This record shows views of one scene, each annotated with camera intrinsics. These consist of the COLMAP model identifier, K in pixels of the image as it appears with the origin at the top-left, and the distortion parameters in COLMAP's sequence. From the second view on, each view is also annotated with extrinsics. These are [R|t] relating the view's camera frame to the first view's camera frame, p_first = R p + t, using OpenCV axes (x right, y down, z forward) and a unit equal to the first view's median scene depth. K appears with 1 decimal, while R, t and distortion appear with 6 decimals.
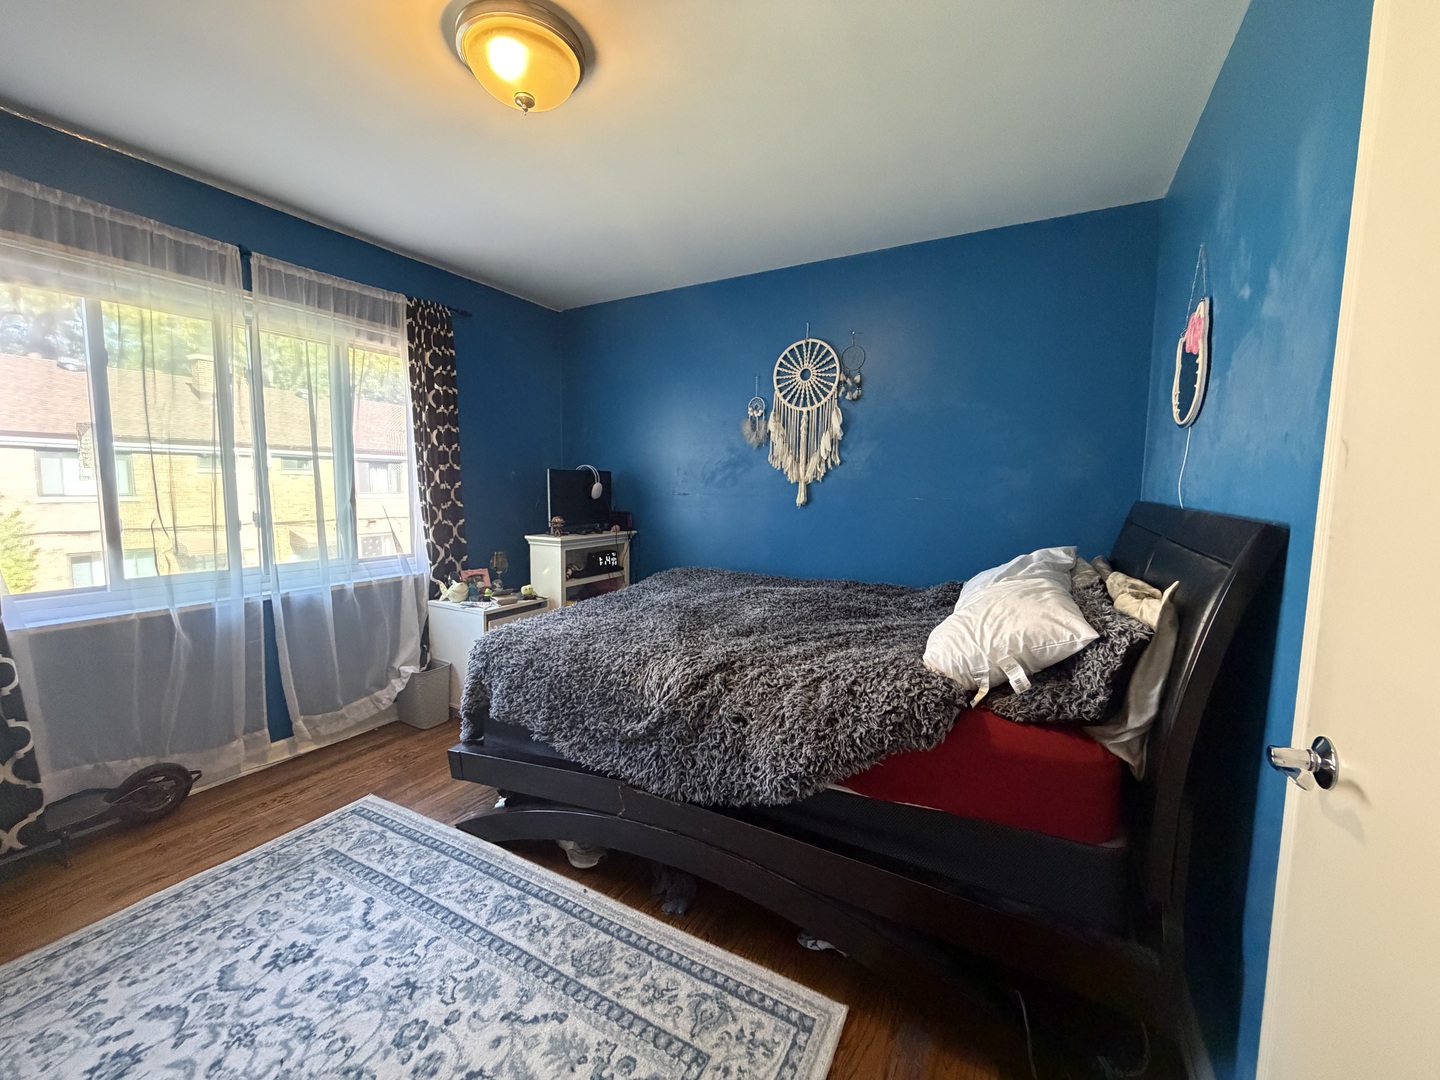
lens RADIAL K [[576.0, 0, 712.6], [0, 576.0, 537.3], [0, 0, 1]] dist [0.001587, -0.000252]
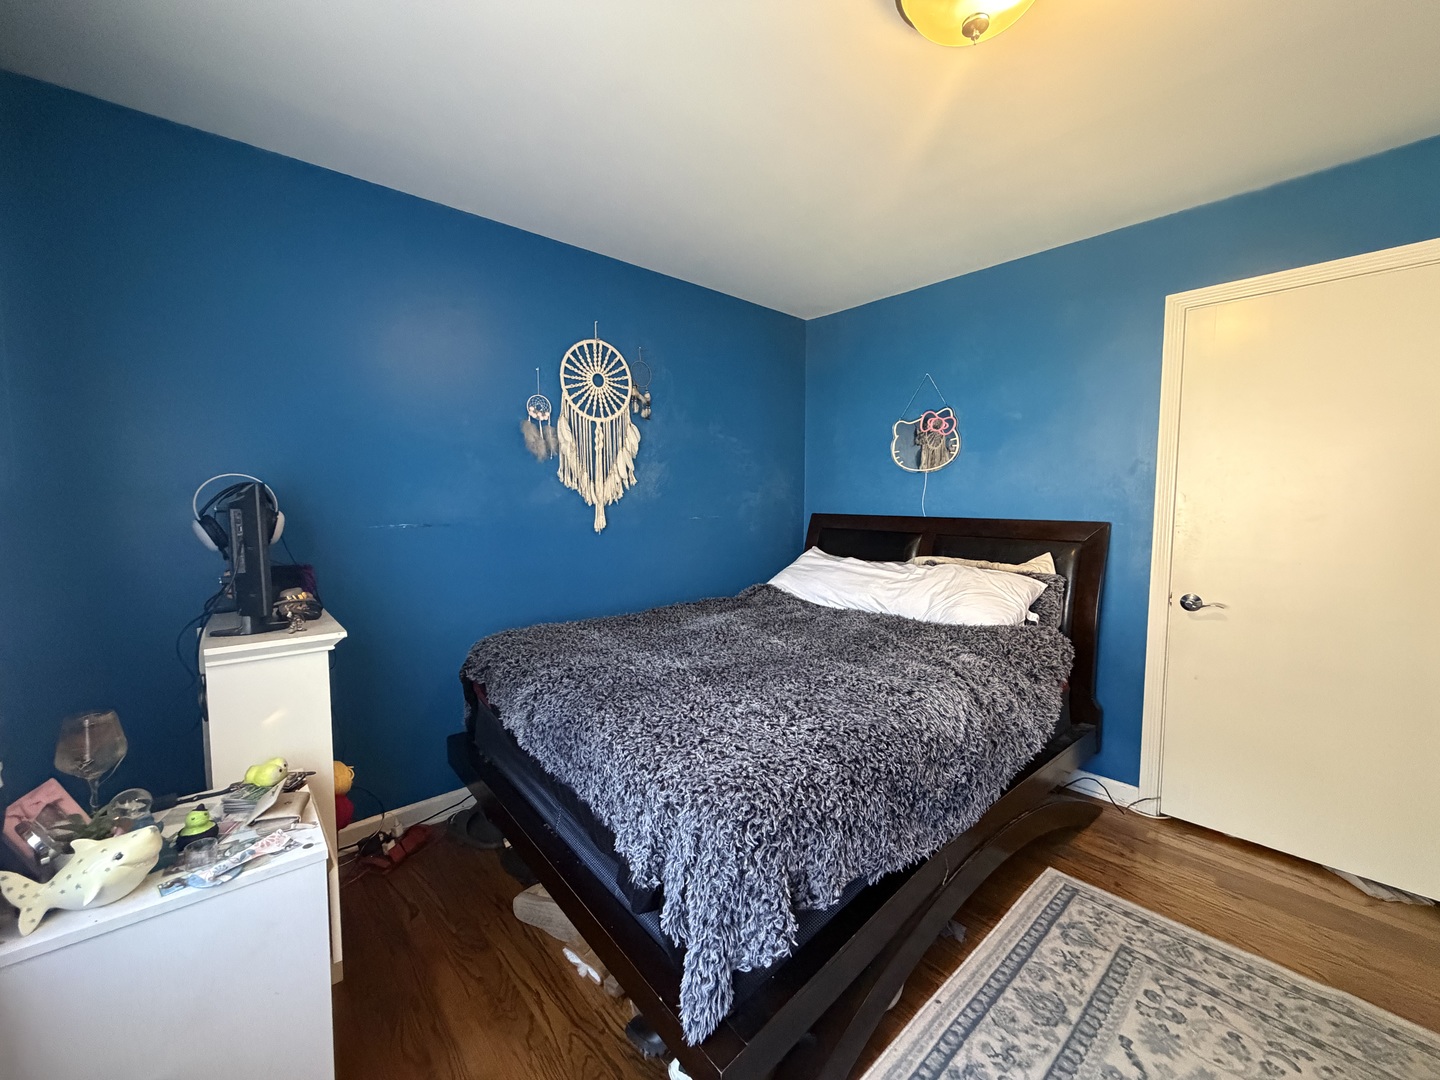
lens RADIAL K [[576.0, 0, 712.6], [0, 576.0, 537.3], [0, 0, 1]] dist [0.001587, -0.000252]
pose [[0.333125, -0.071294, 0.940184, -0.617616], [0.088892, 0.995071, 0.043960, -0.070504], [-0.938683, 0.068931, 0.337820, 0.565368]]
